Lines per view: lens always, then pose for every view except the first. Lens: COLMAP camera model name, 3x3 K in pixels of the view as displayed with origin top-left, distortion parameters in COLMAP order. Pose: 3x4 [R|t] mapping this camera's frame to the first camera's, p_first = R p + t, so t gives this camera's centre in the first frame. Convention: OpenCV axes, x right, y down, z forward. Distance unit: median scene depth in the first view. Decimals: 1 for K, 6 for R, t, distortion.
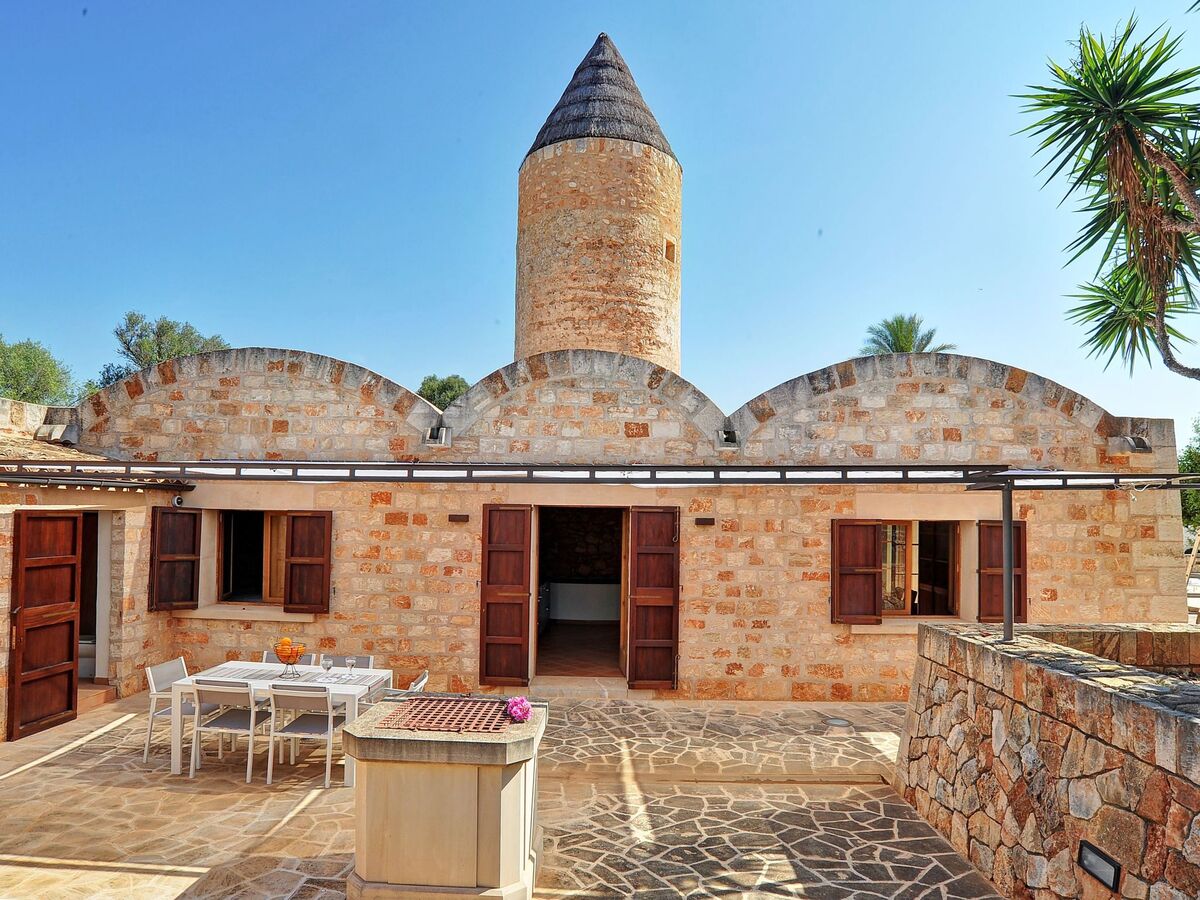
lens RADIAL K [[894.4, 0, 598.2], [0, 894.4, 451.6], [0, 0, 1]] dist [-0.072623, 0.001200]
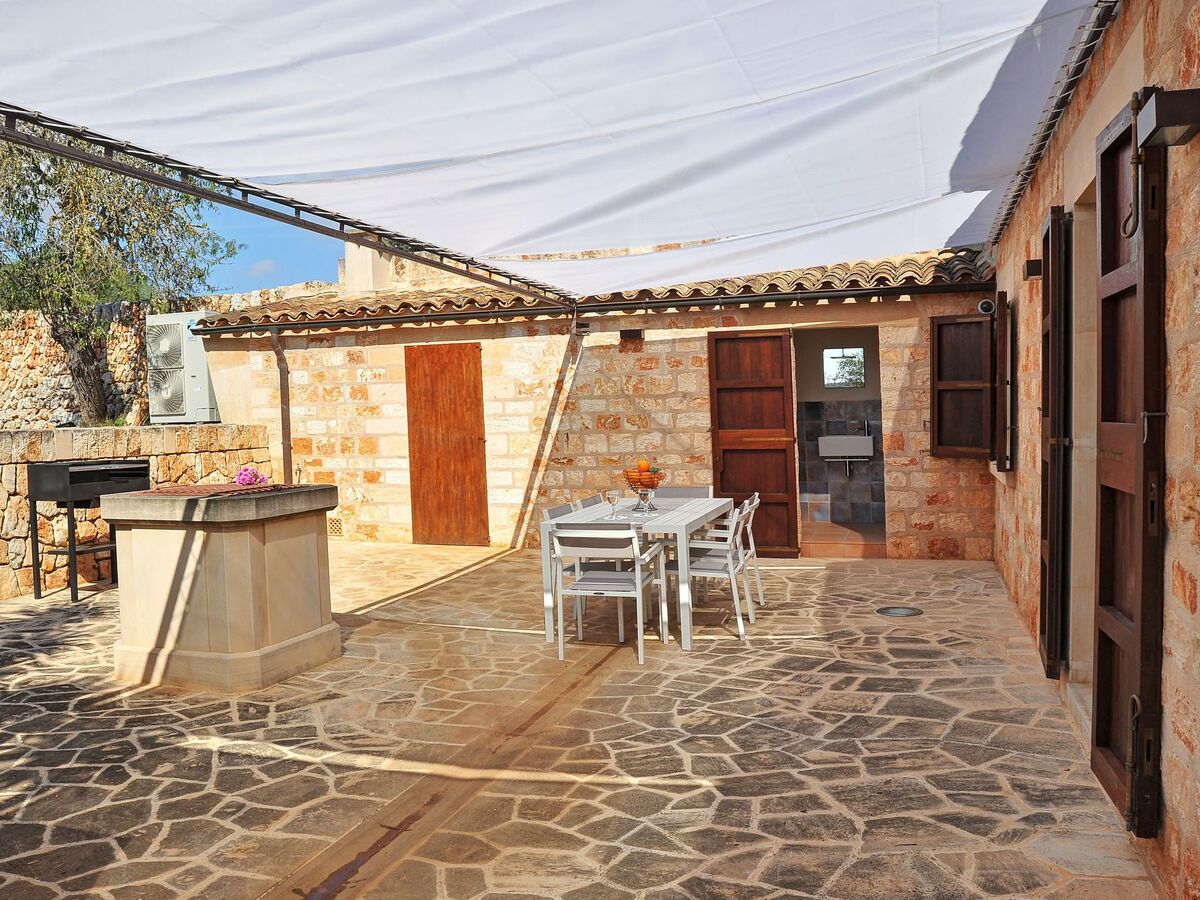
lens RADIAL K [[1078.3, 0, 599.6], [0, 1078.3, 448.8], [0, 0, 1]] dist [-0.070274, 0.018214]
pose [[-0.374896, 0.006719, -0.927043, 0.563954], [0.057449, 0.998220, -0.015997, 0.217715], [0.925285, -0.059255, -0.374615, 1.347102]]
